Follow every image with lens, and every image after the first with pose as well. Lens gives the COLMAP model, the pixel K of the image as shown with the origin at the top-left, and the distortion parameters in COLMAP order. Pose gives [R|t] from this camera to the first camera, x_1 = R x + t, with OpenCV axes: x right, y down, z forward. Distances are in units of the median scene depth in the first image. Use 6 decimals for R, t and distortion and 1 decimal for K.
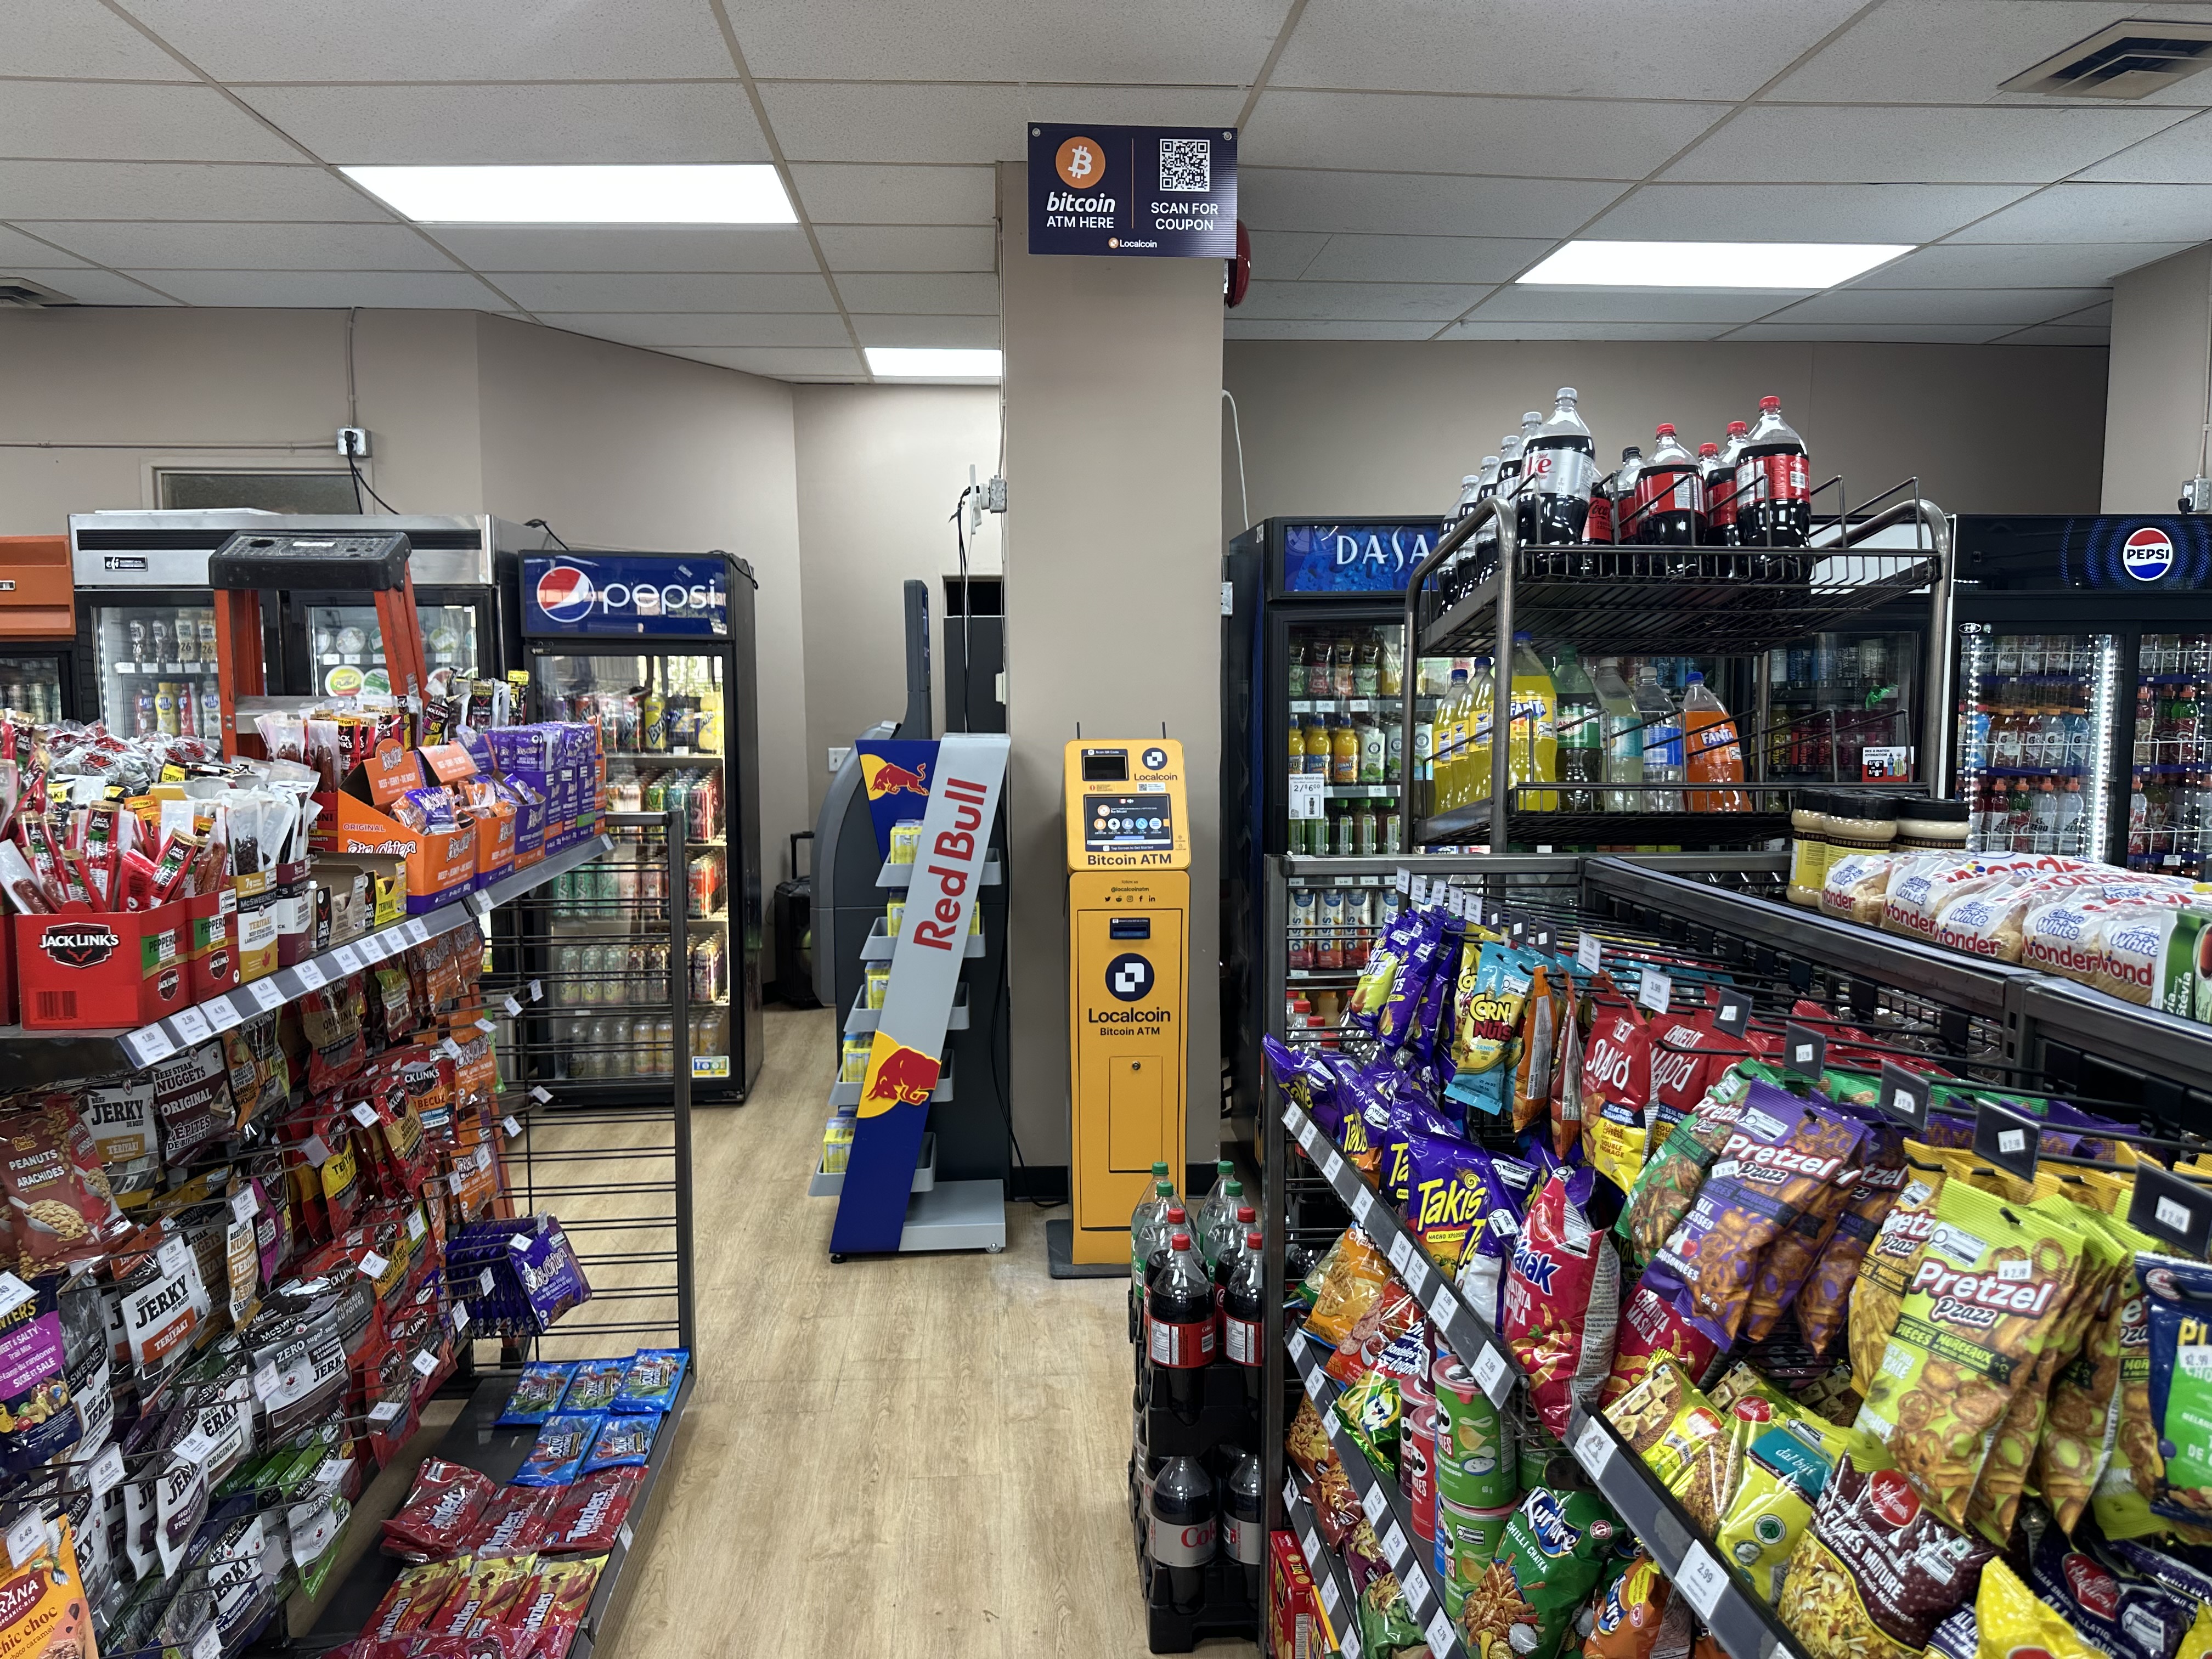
lens RADIAL K [[1545.4, 0, 1108.2], [0, 1545.4, 823.8], [0, 0, 1]] dist [0.028971, -0.030202]
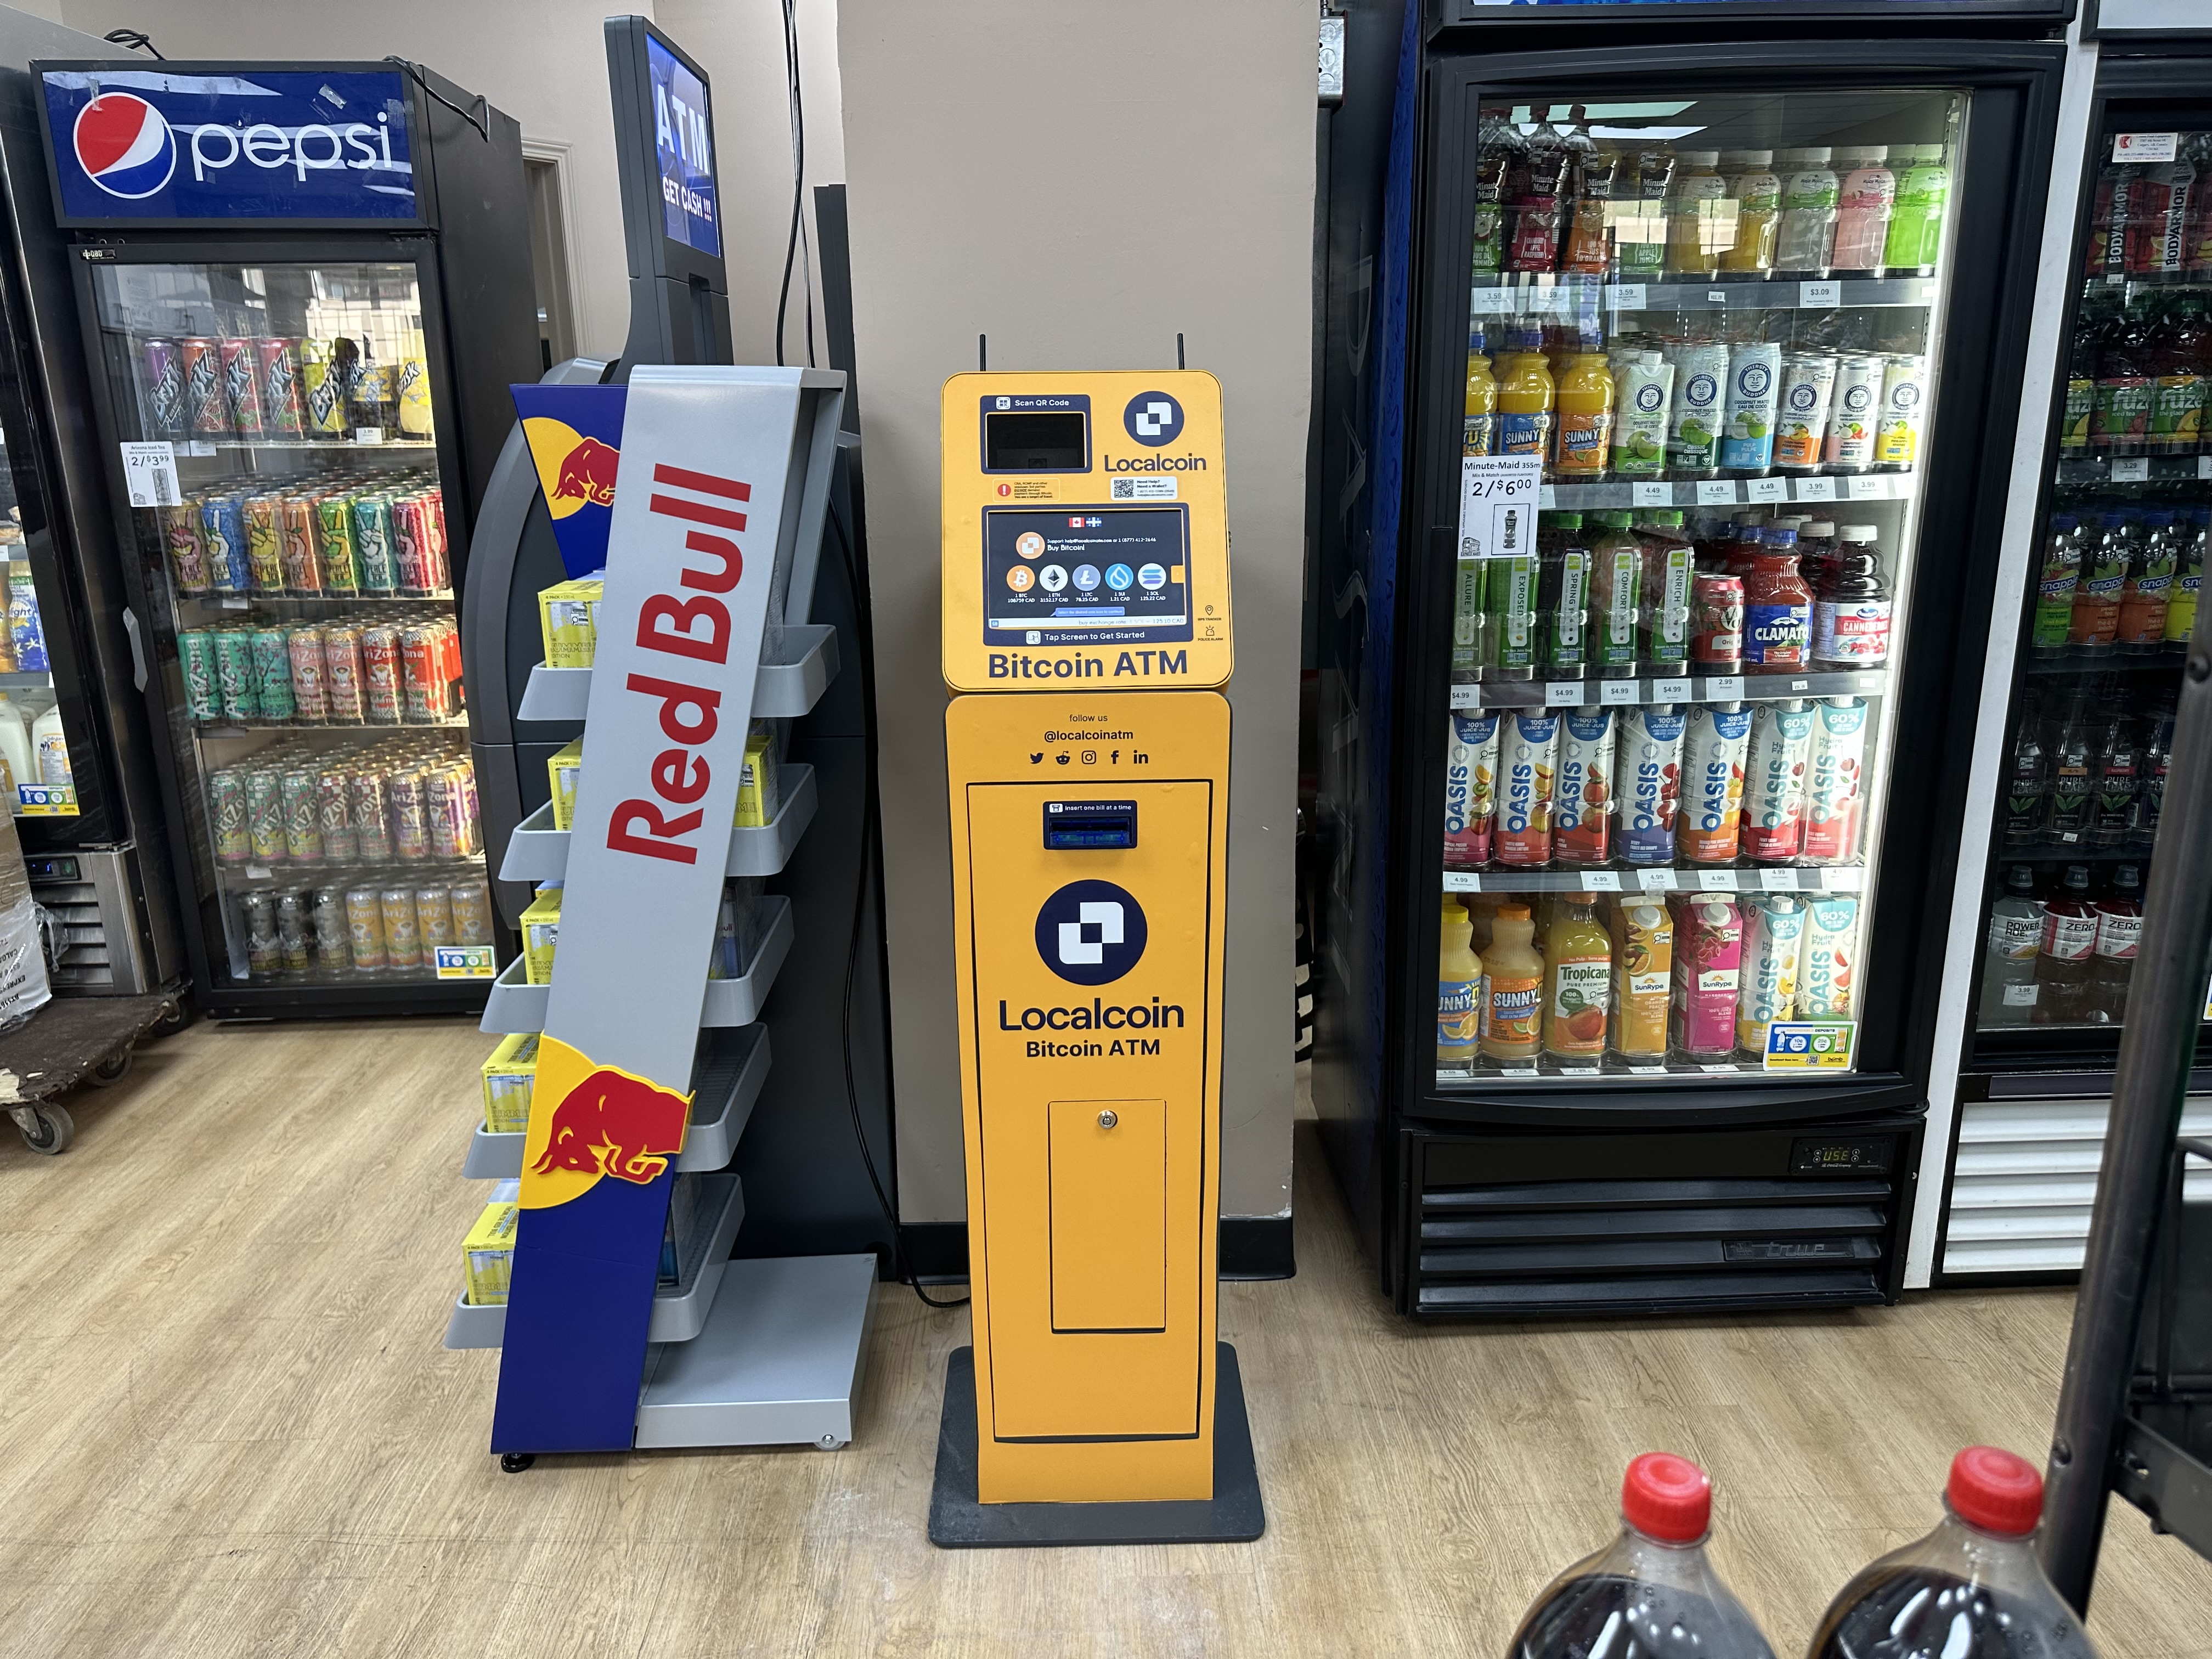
lens RADIAL K [[1545.4, 0, 1090.8], [0, 1545.4, 834.9], [0, 0, 1]] dist [0.028971, -0.030202]
pose [[0.998339, 0.006789, -0.057208, 0.038013], [0.003858, 0.982922, 0.183980, -0.008150], [0.057480, -0.183896, 0.981264, 0.566394]]
